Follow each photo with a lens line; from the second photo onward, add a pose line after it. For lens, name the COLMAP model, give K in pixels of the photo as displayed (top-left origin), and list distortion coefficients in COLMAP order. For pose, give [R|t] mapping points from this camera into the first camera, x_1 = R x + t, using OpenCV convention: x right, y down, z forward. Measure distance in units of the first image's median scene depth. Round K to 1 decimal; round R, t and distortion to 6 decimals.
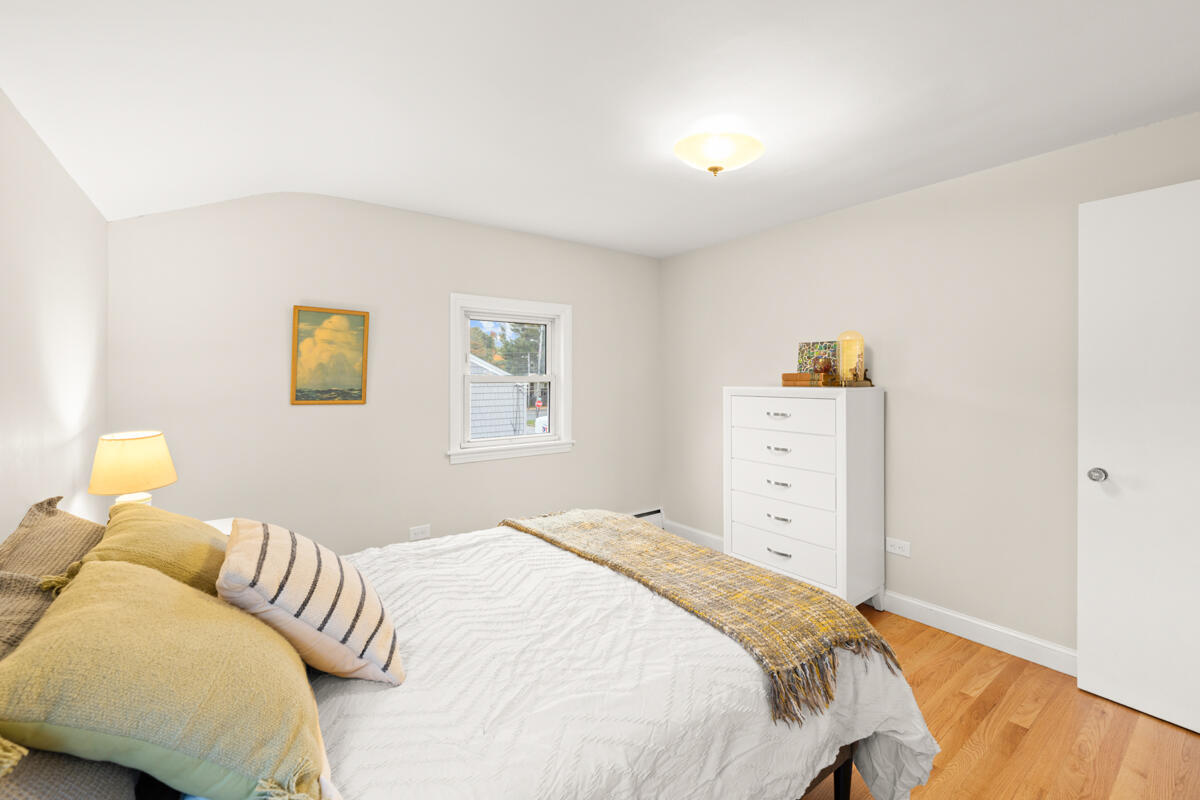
lens RADIAL K [[485.9, 0, 597.8], [0, 485.9, 398.0], [0, 0, 1]] dist [0.000394, -0.000258]
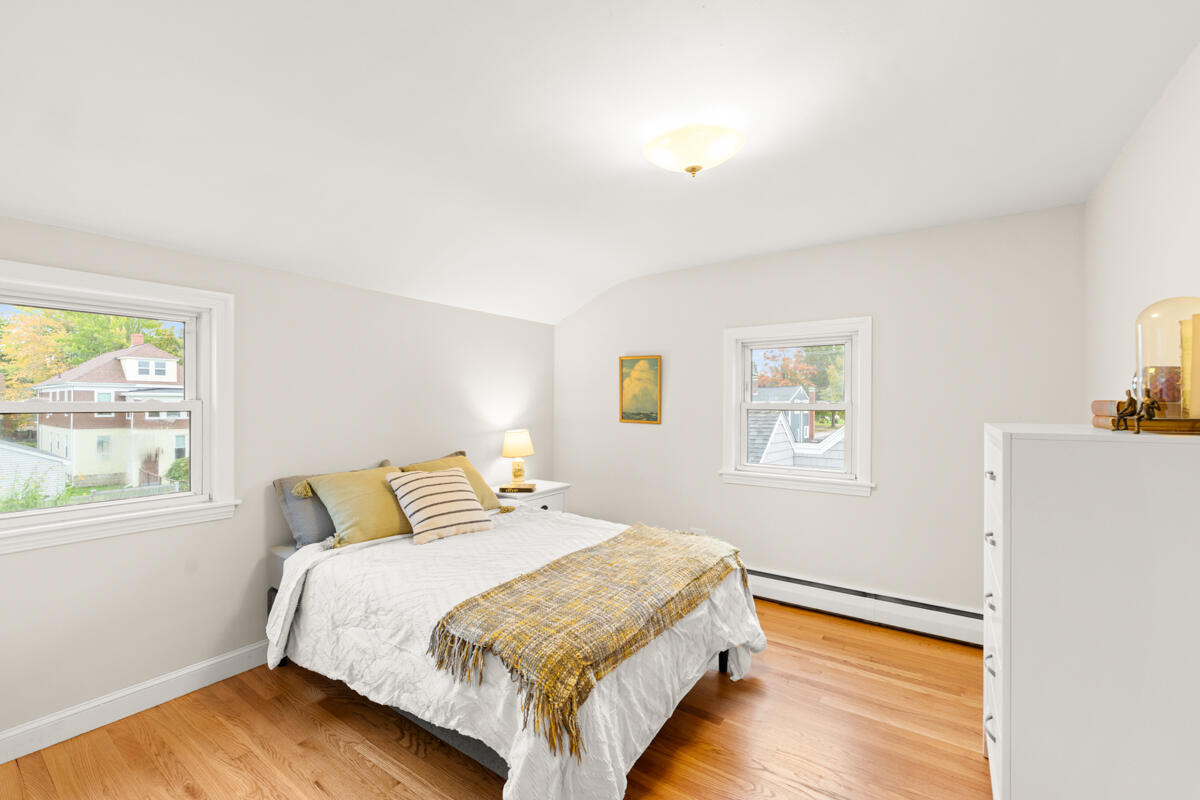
lens RADIAL K [[499.3, 0, 598.6], [0, 499.3, 405.6], [0, 0, 1]] dist [0.000330, -0.000055]
pose [[0.311147, 0.003426, -0.950356, 0.818616], [-0.042671, 0.999035, -0.010369, -0.017843], [0.949404, 0.043779, 0.310993, 0.436975]]
